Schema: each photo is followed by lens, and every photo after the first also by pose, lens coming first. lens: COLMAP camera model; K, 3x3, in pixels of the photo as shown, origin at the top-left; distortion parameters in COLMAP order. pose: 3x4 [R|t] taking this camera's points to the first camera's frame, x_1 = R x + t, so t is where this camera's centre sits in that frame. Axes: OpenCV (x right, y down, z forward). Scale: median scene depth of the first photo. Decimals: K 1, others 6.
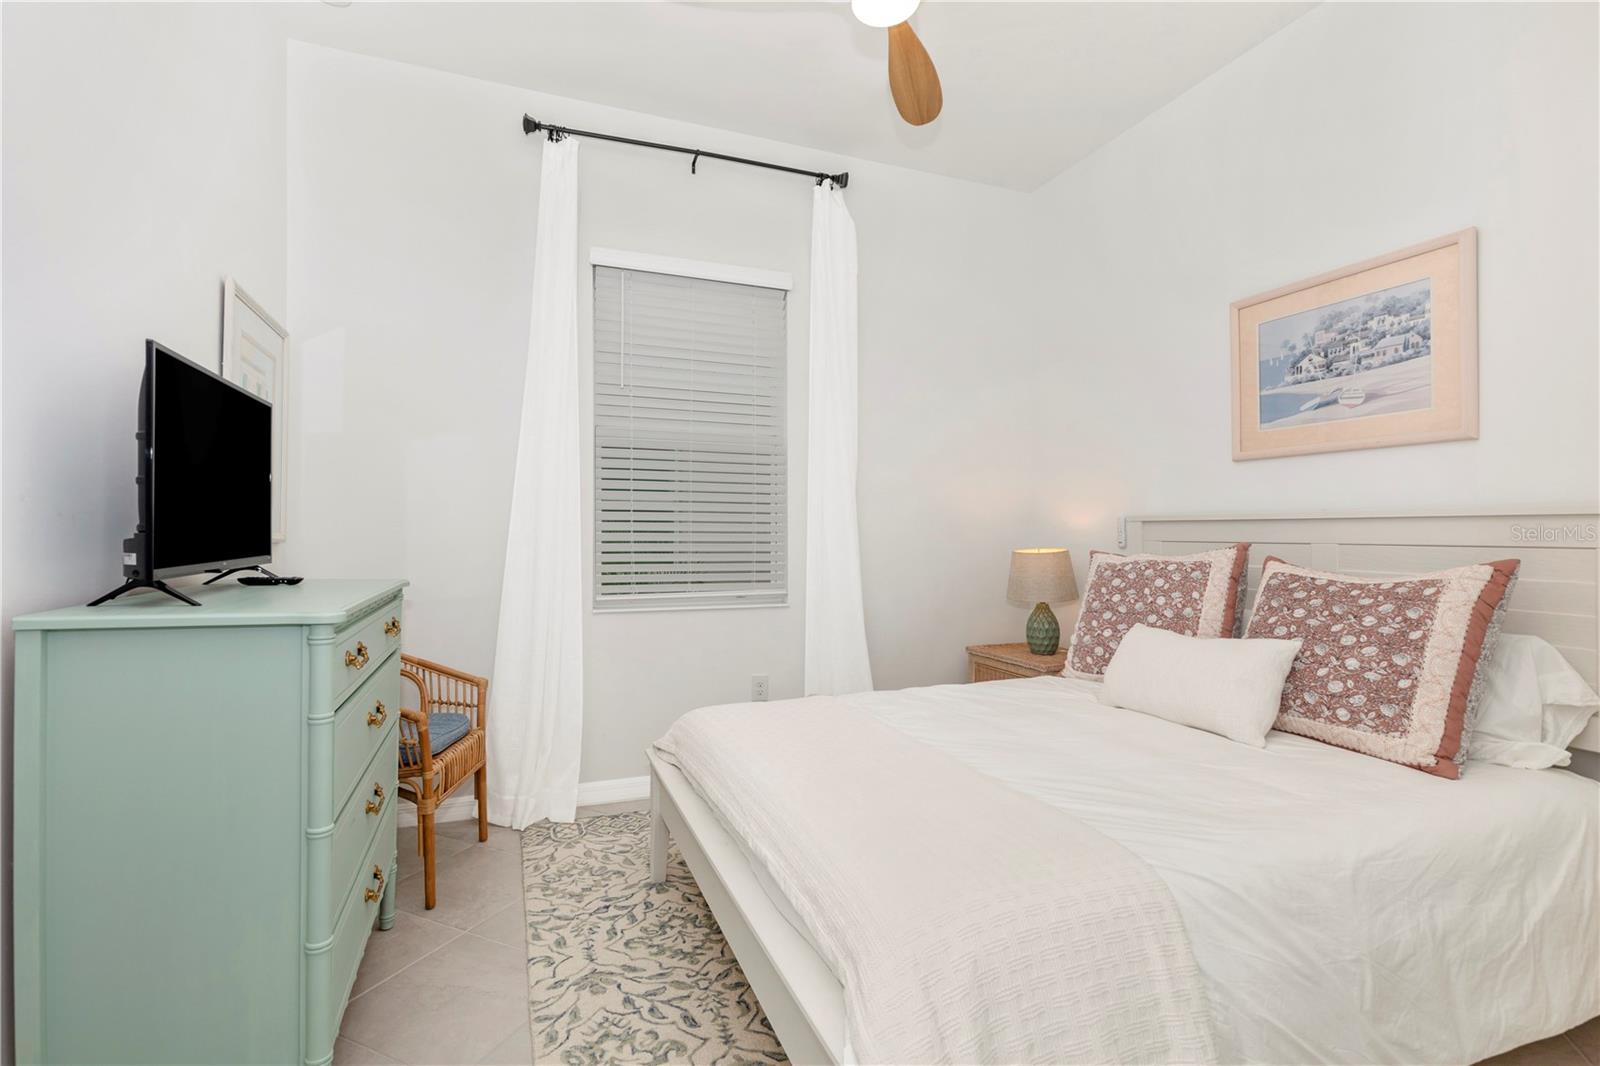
lens RADIAL K [[733.4, 0, 774.5], [0, 733.4, 520.2], [0, 0, 1]] dist [0.012870, -0.001726]
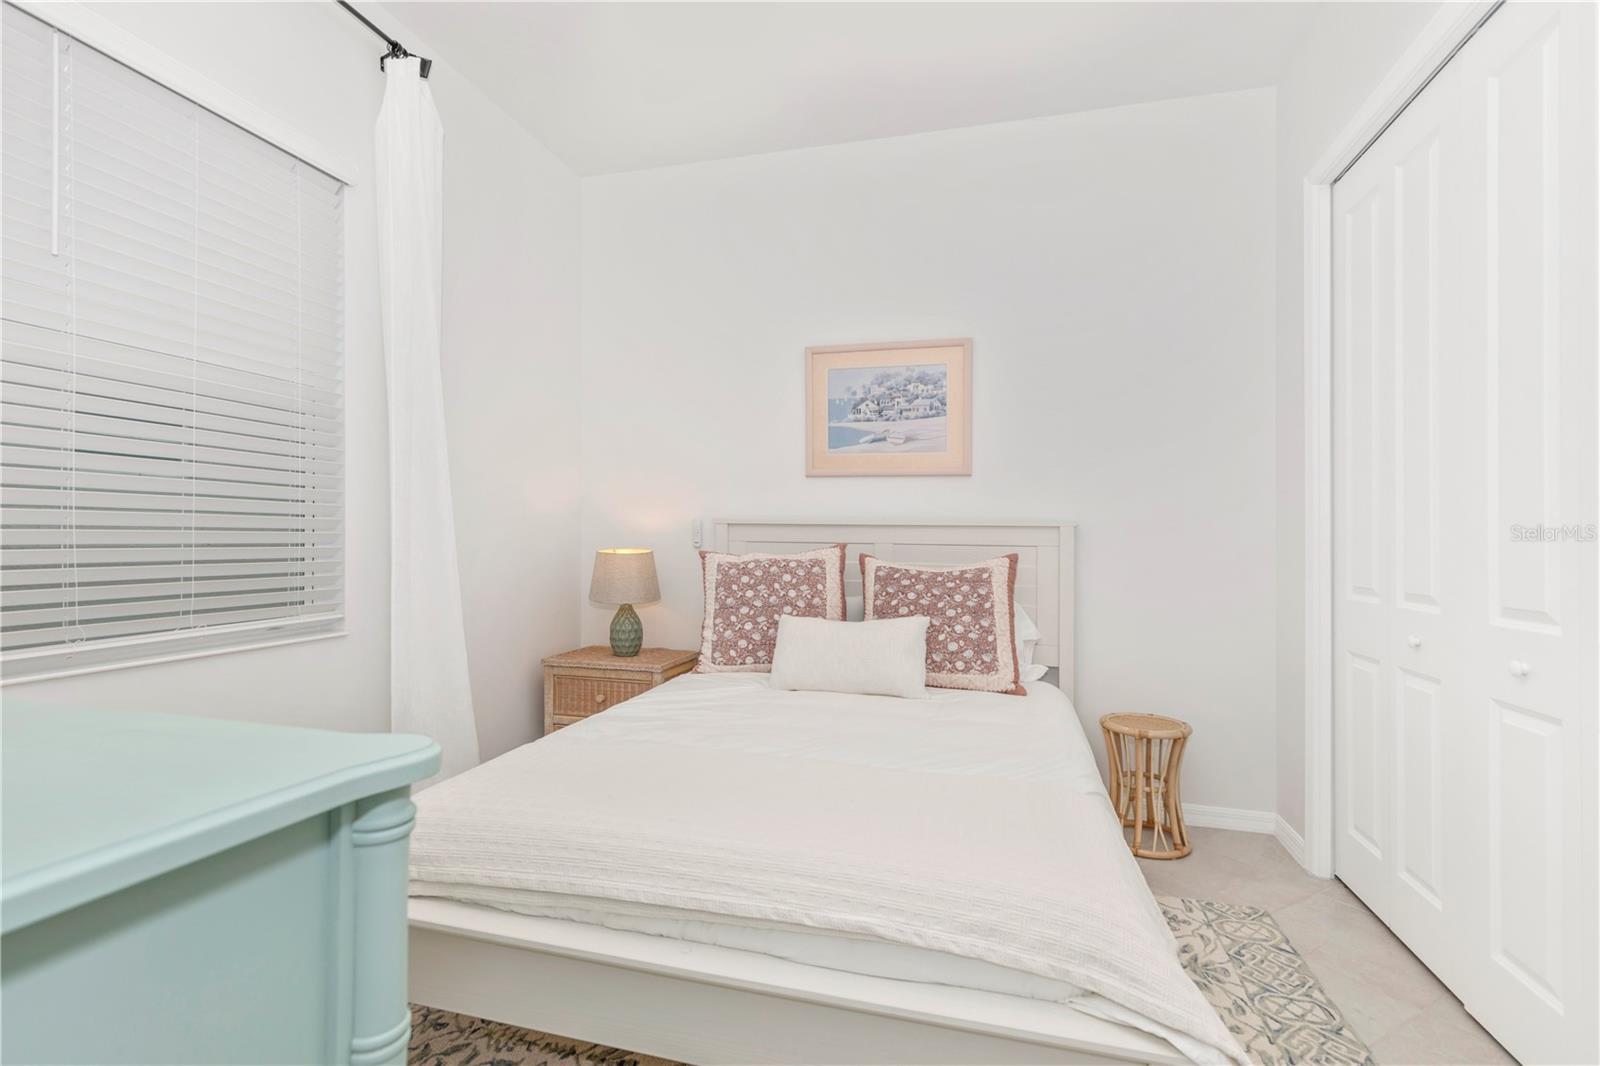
lens RADIAL K [[733.4, 0, 797.9], [0, 733.4, 529.9], [0, 0, 1]] dist [0.012870, -0.001726]
pose [[0.589214, 0.010464, 0.807909, -0.413419], [-0.023661, 0.999711, 0.004308, 0.004152], [-0.807630, -0.021654, 0.589291, 0.322298]]
